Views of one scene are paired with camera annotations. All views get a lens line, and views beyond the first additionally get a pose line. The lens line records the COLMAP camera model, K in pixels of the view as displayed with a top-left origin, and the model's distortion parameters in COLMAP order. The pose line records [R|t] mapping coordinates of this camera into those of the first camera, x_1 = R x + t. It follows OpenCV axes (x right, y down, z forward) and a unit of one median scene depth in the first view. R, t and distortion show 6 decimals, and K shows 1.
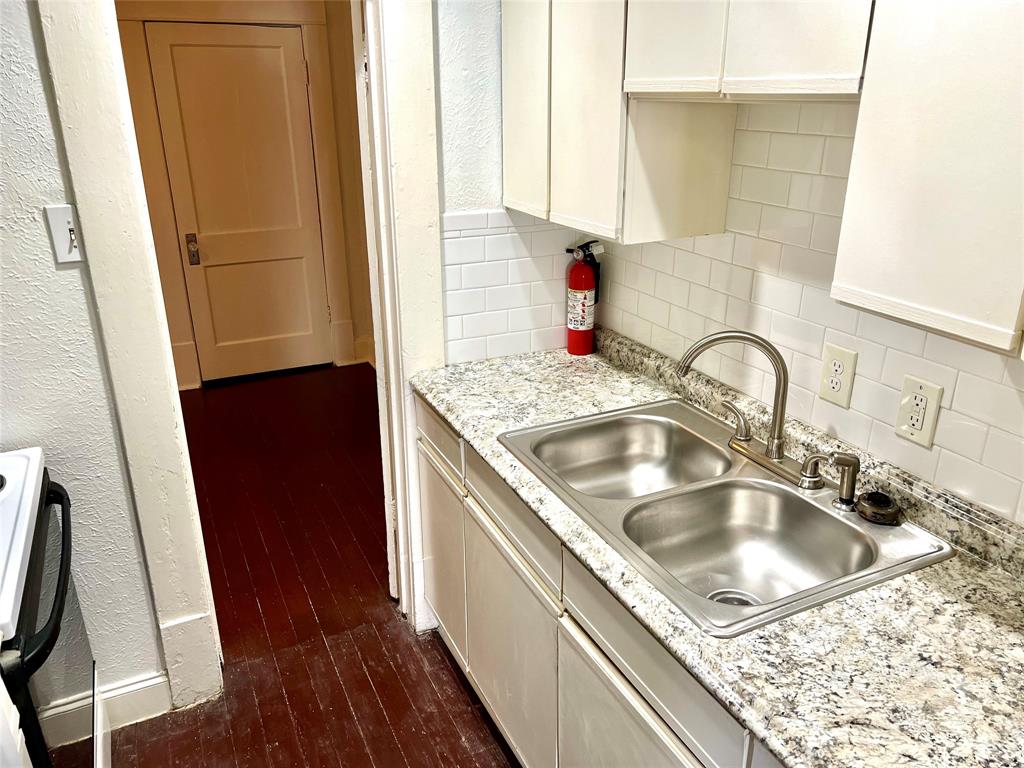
lens RADIAL K [[766.0, 0, 512.0], [0, 766.0, 385.7], [0, 0, 1]] dist [0.057206, -0.061451]
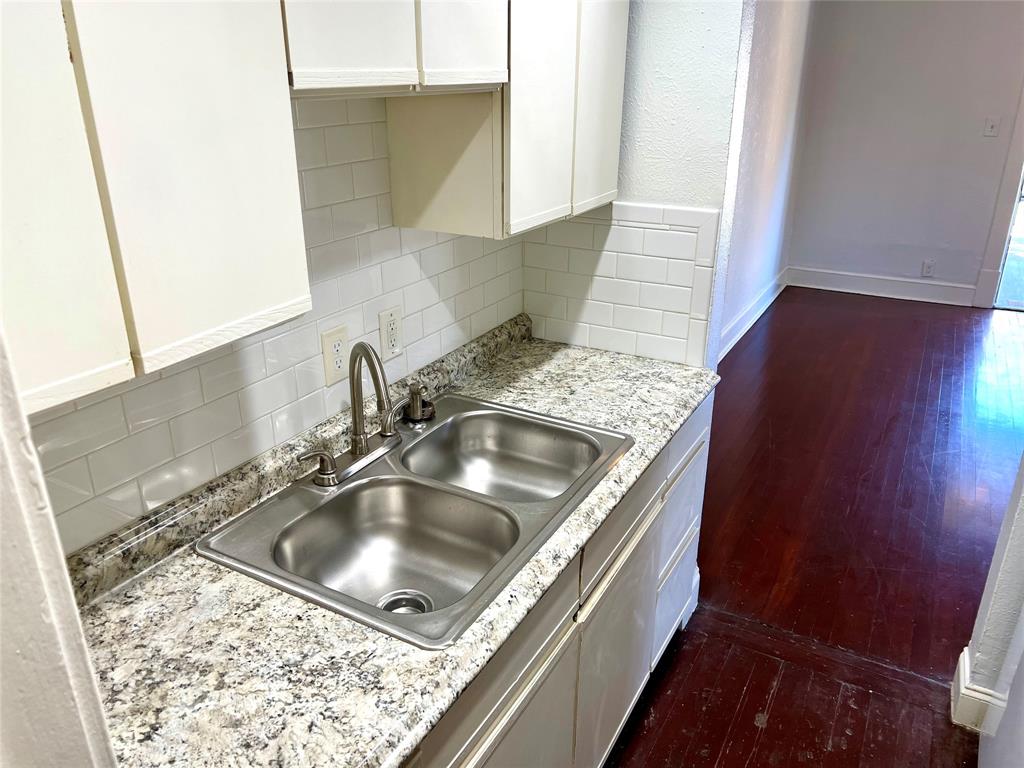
lens RADIAL K [[766.0, 0, 510.5], [0, 766.0, 386.7], [0, 0, 1]] dist [0.057206, -0.061451]
pose [[-0.577824, -0.308273, 0.755703, -0.507694], [0.295120, 0.784353, 0.545614, -0.469917], [-0.760936, 0.538292, -0.362241, 1.196791]]
